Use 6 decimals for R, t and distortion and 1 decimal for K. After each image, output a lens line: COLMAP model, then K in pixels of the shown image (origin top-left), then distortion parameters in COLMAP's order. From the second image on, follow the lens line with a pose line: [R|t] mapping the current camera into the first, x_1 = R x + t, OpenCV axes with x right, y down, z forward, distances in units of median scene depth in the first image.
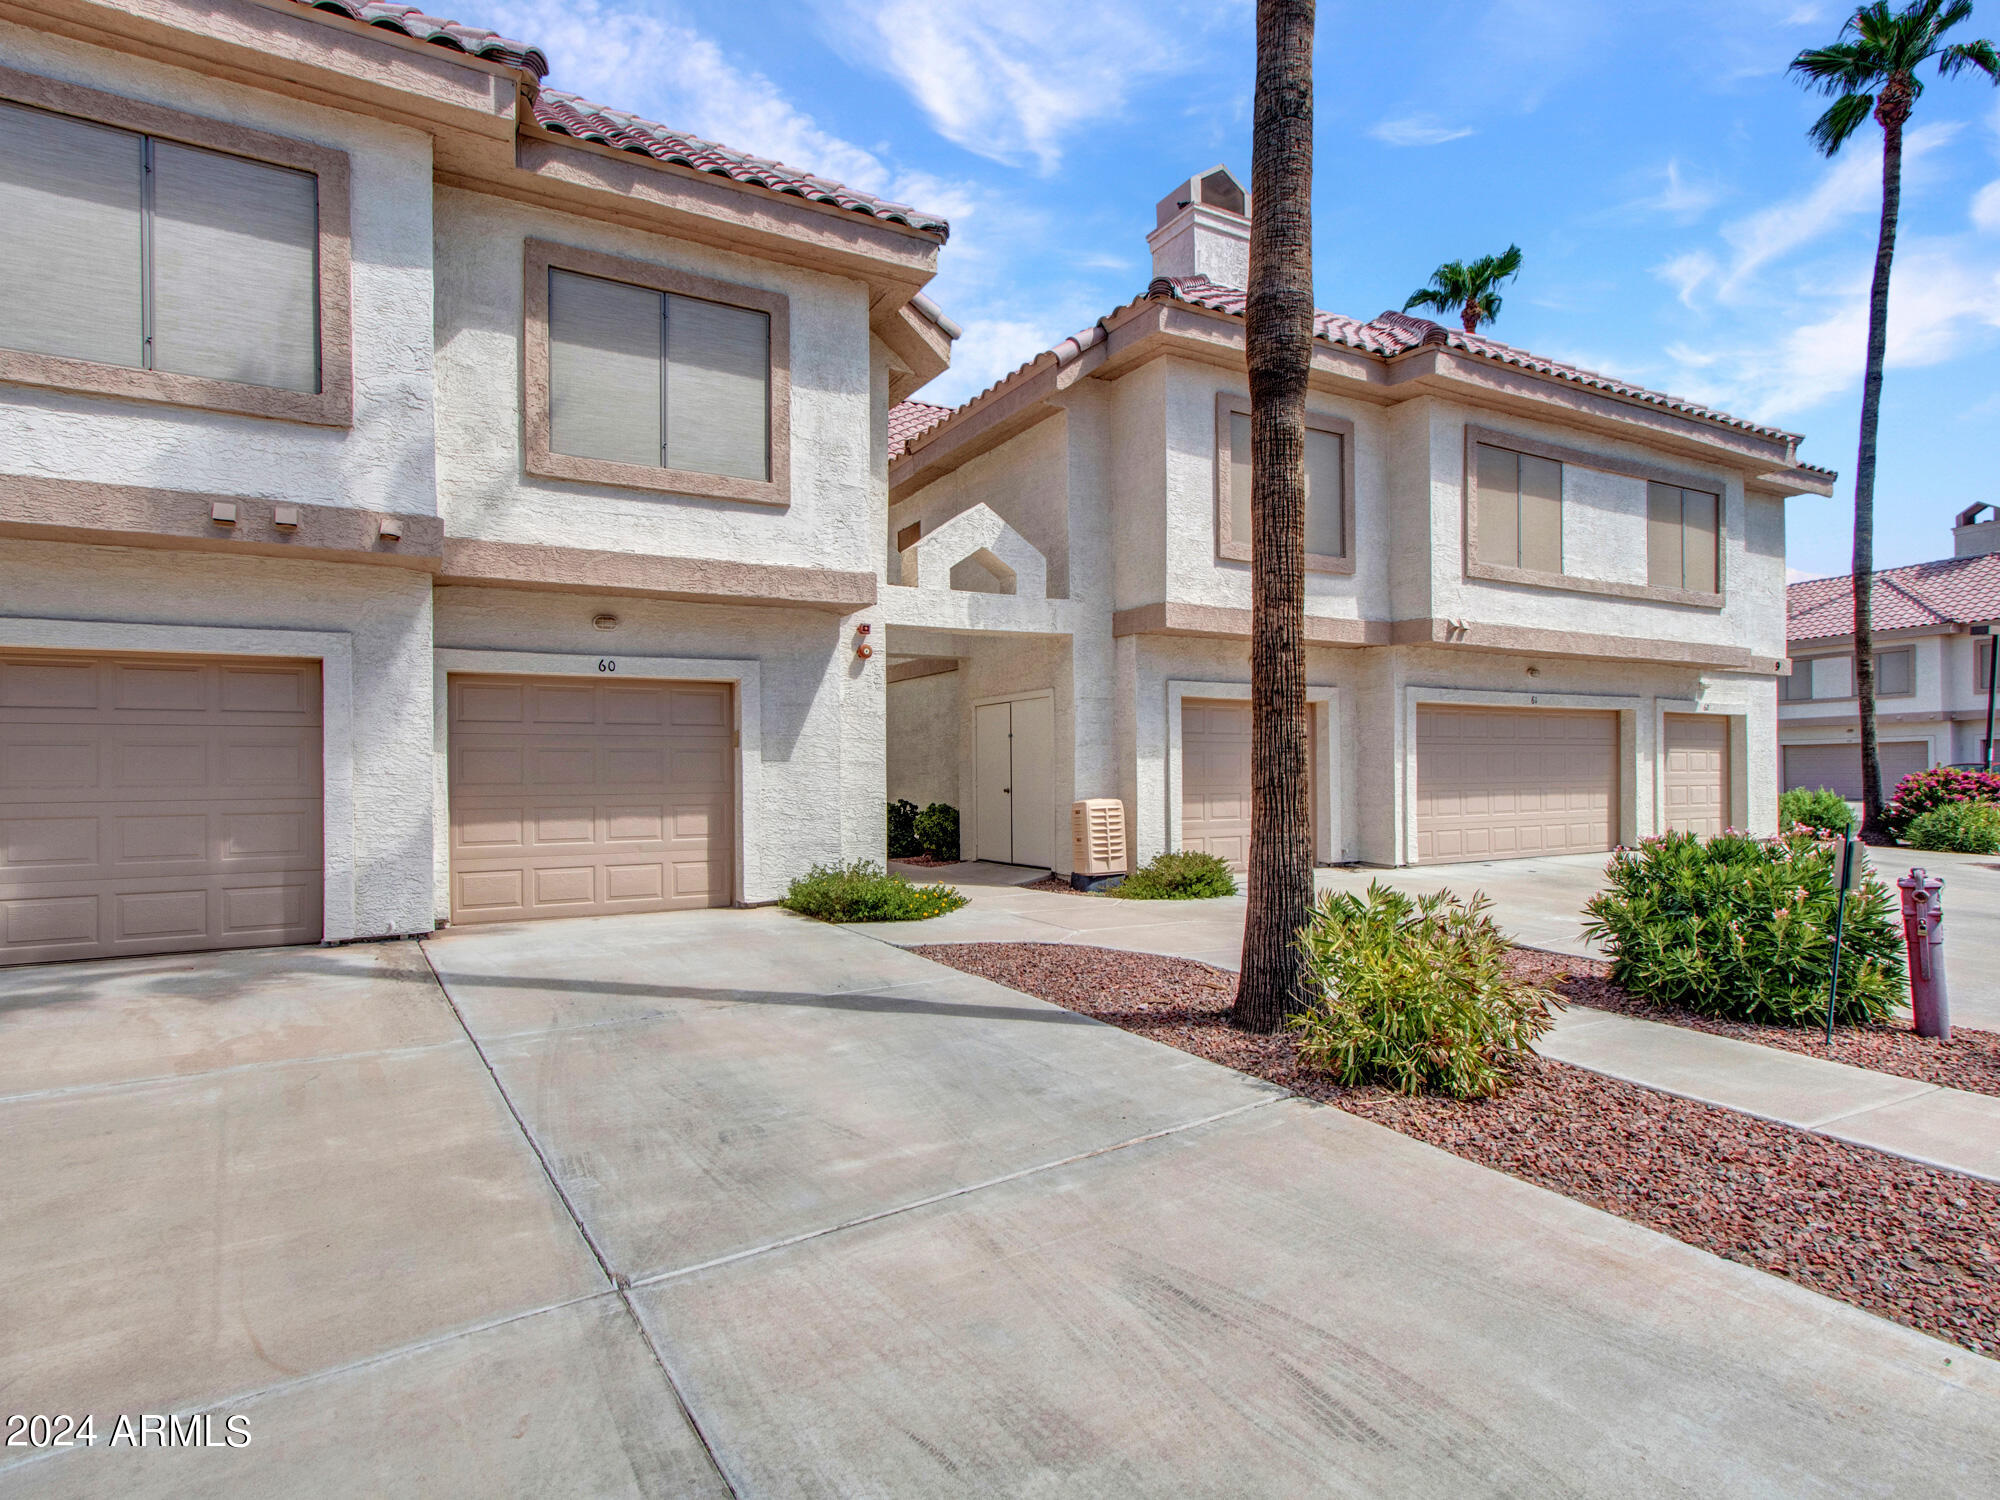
lens RADIAL K [[1030.9, 0, 970.7], [0, 1030.9, 758.8], [0, 0, 1]] dist [0.006809, 0.001245]
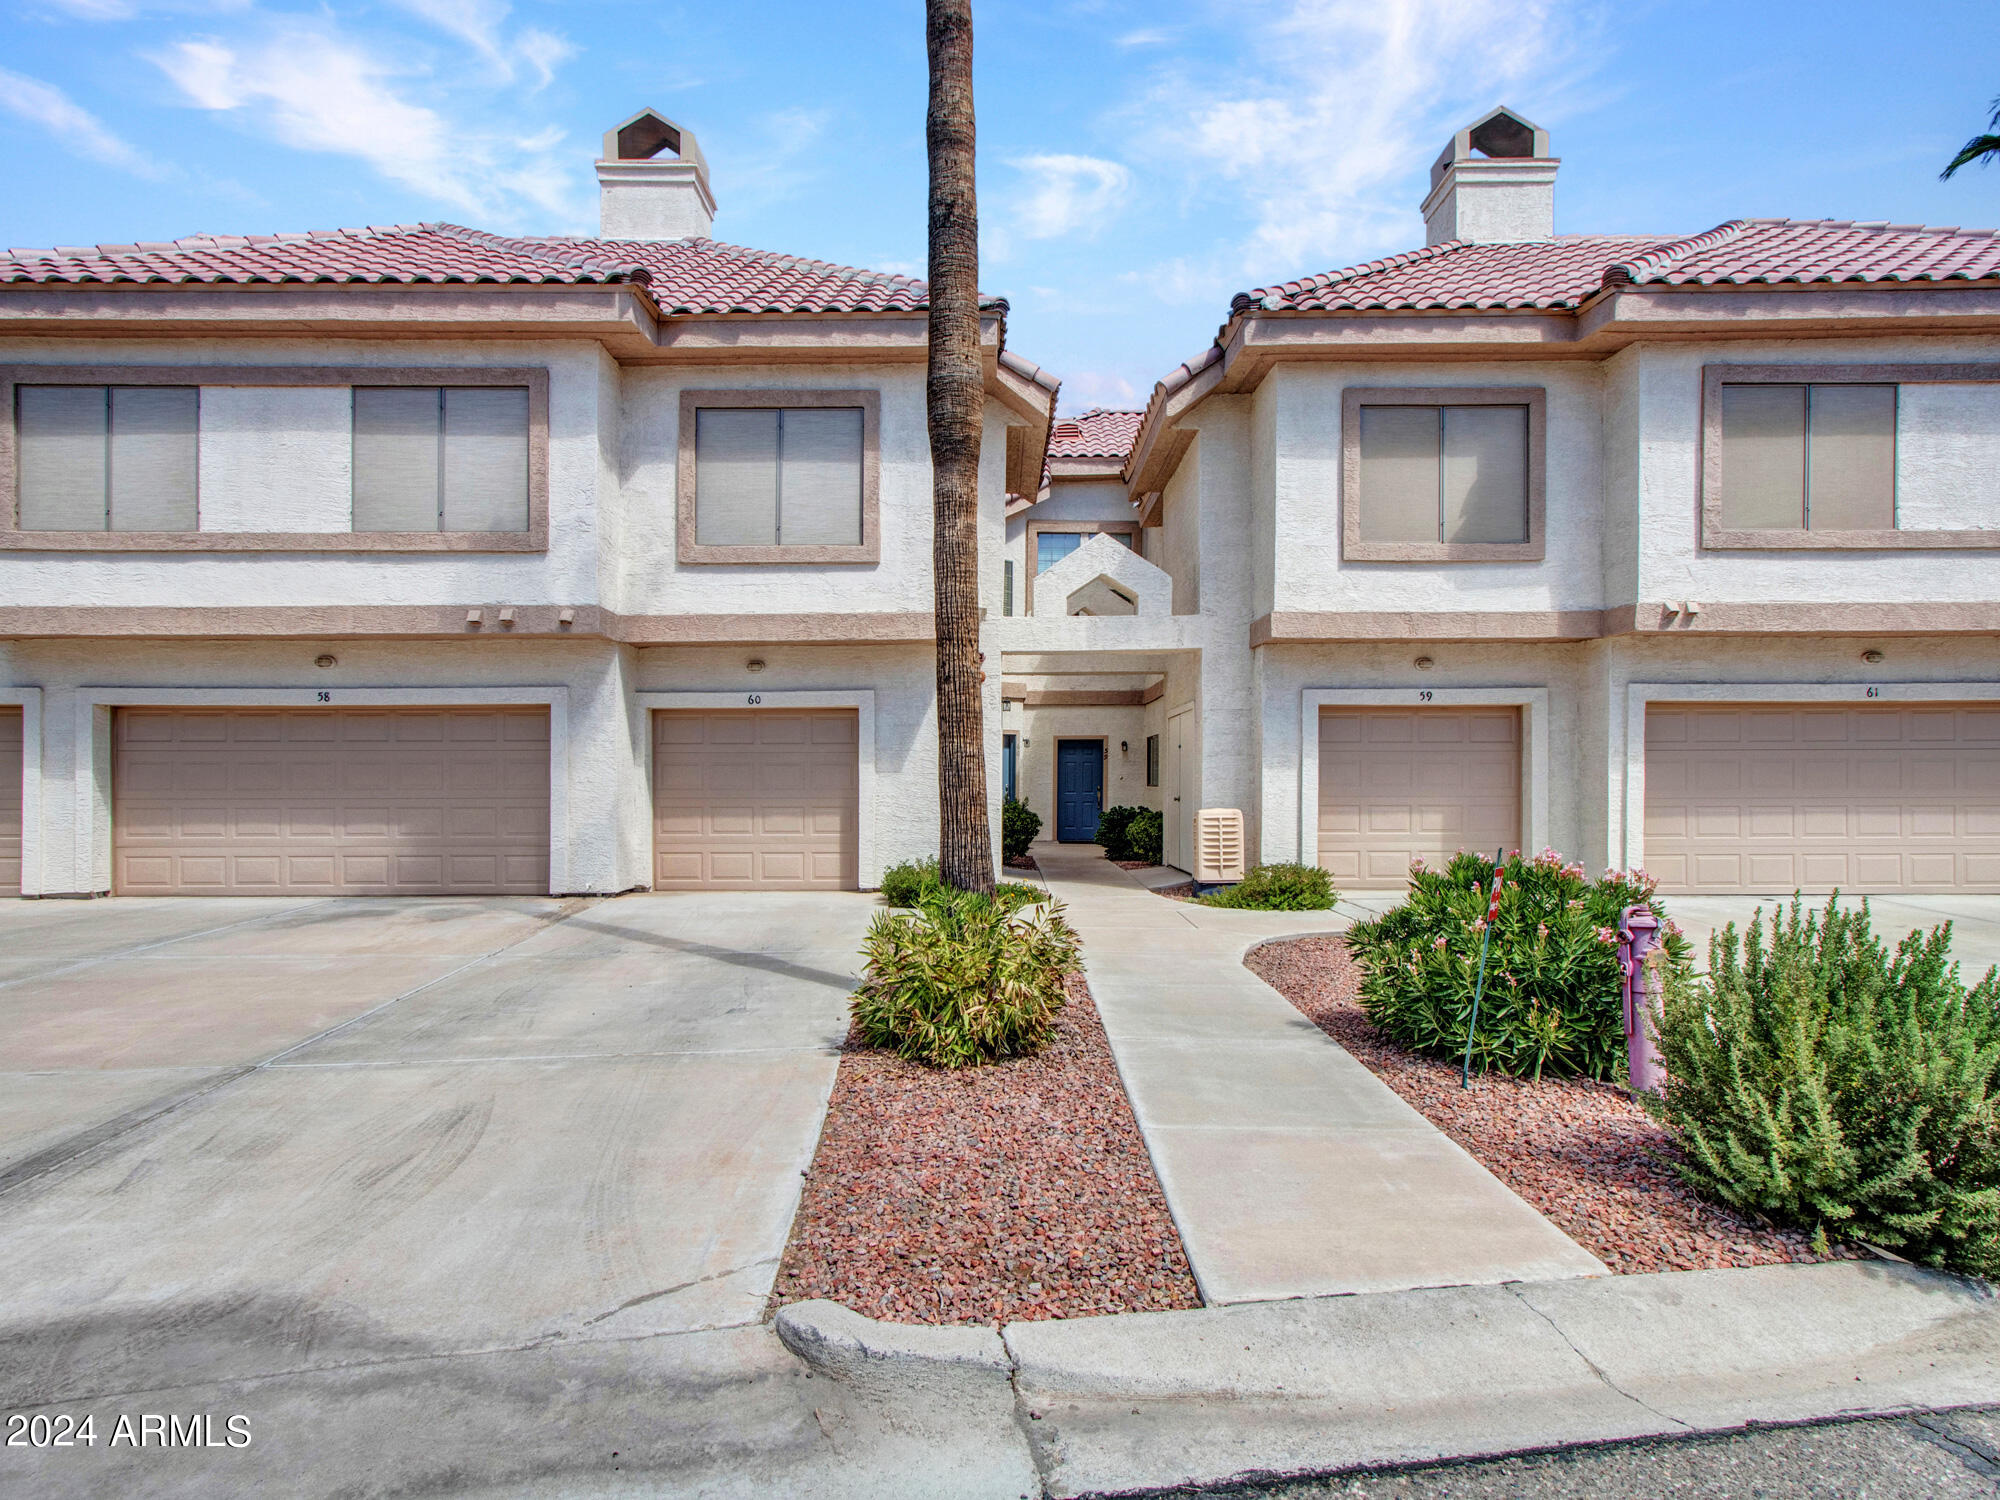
lens RADIAL K [[1030.9, 0, 1005.9], [0, 1030.9, 763.3], [0, 0, 1]] dist [0.006809, 0.001245]
pose [[0.878729, -0.003044, -0.477311, 0.529227], [0.003054, 0.999995, -0.000755, -0.007302], [0.477311, -0.000794, 0.878734, 0.002946]]
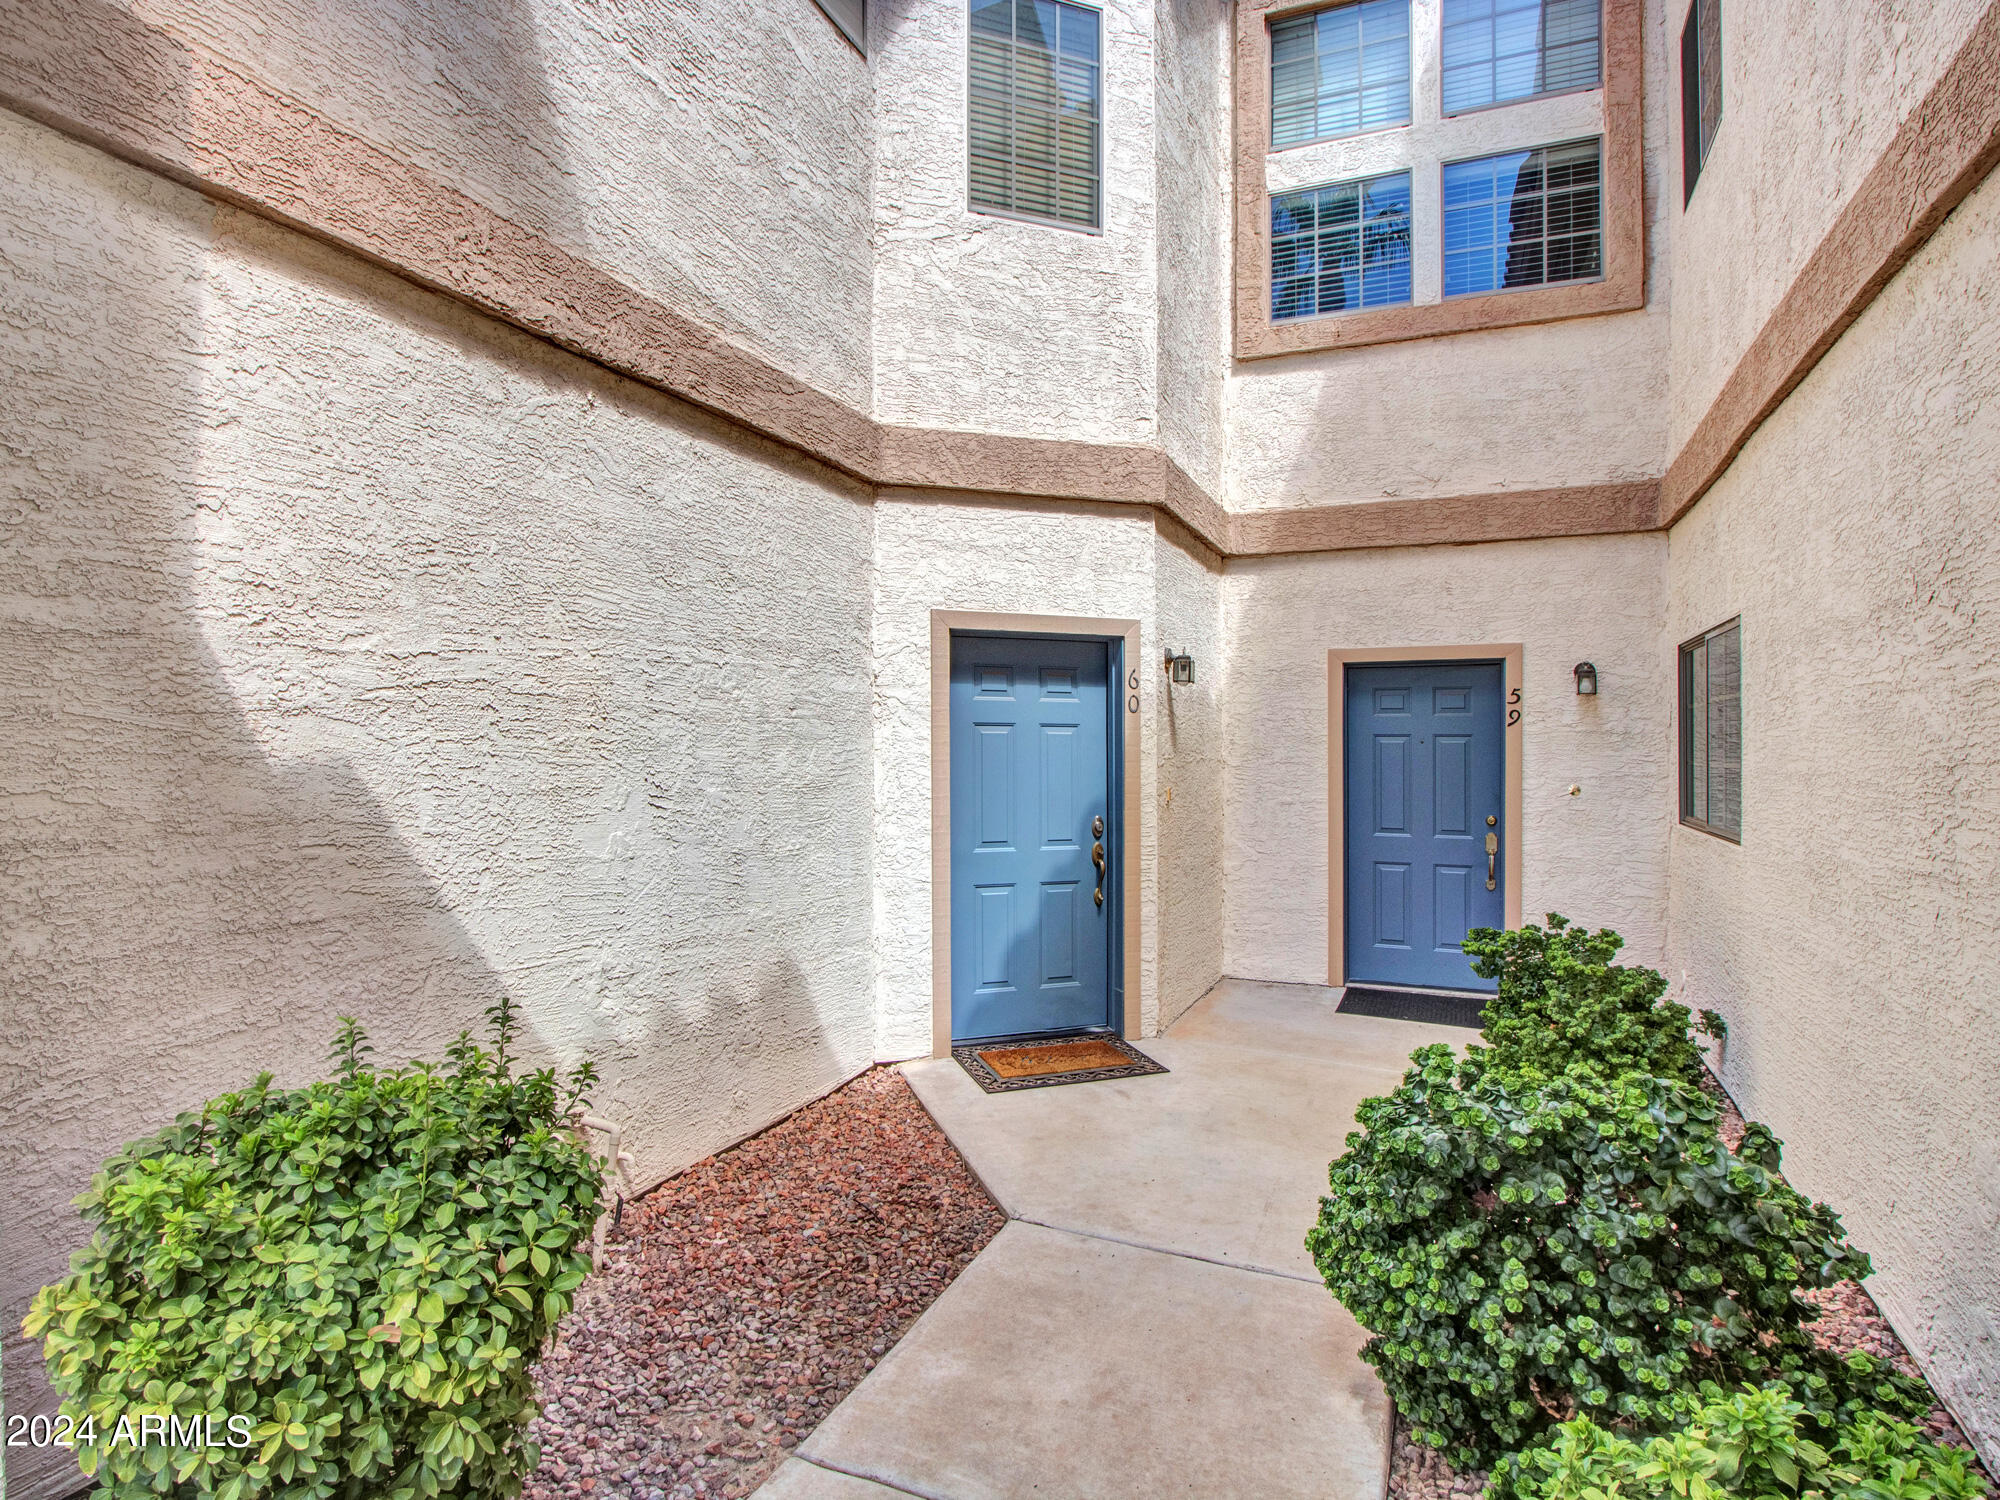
lens RADIAL K [[1030.9, 0, 1011.2], [0, 1030.9, 719.2], [0, 0, 1]] dist [0.006809, 0.001245]
pose [[0.595384, -0.013905, -0.803321, -0.002286], [0.004361, 0.999891, -0.014075, -0.013102], [0.803430, 0.004877, 0.595380, 1.401128]]
